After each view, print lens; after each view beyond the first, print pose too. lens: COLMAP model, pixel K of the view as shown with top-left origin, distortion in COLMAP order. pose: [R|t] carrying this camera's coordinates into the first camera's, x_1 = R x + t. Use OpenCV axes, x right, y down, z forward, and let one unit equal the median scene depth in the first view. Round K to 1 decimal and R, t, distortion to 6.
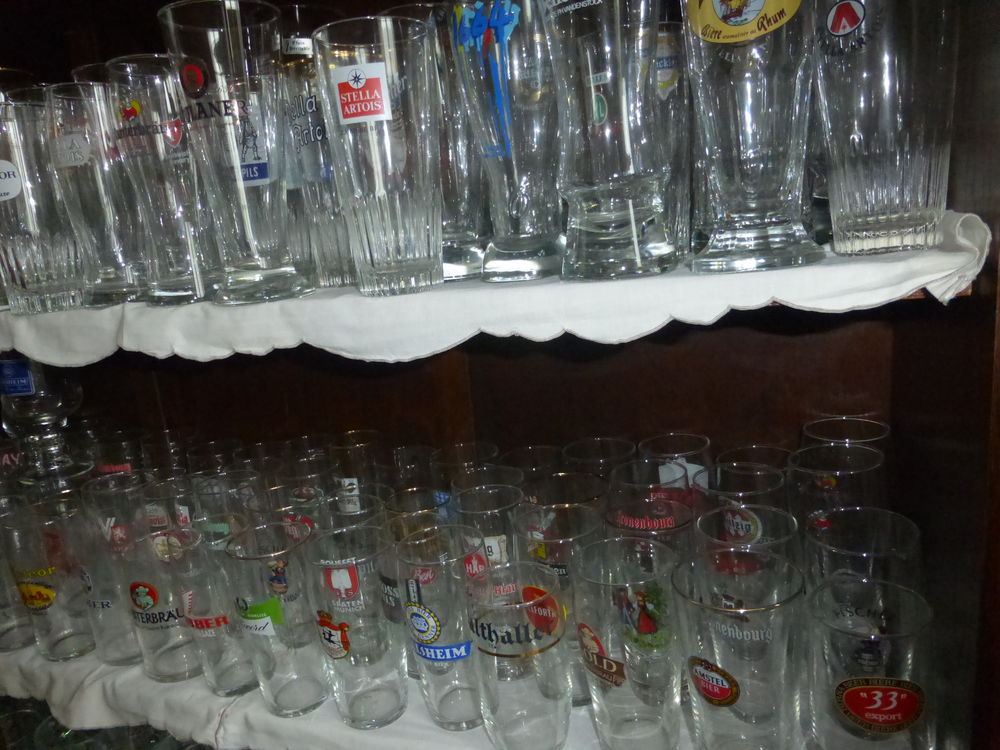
lens RADIAL K [[695.3, 0, 498.1], [0, 695.3, 377.4], [0, 0, 1]] dist [-0.006359, -0.003326]
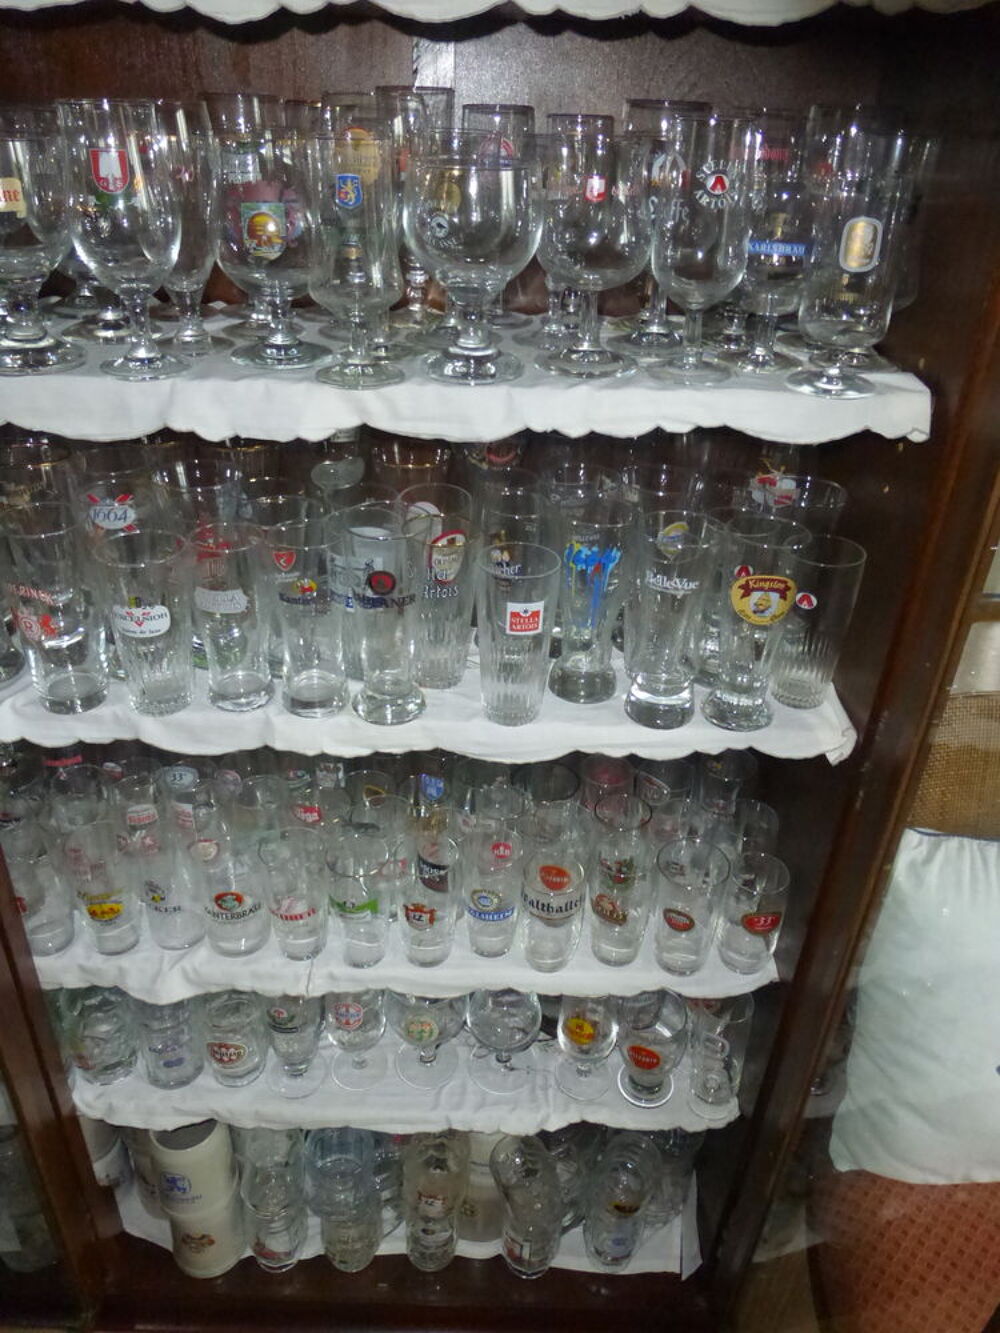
lens RADIAL K [[926.8, 0, 498.0], [0, 926.8, 664.2], [0, 0, 1]] dist [-0.006359, -0.003326]
pose [[0.923999, -0.068607, 0.376190, -0.888270], [-0.050504, 0.953261, 0.297897, -0.798753], [-0.379045, -0.294256, 0.877347, -0.656945]]
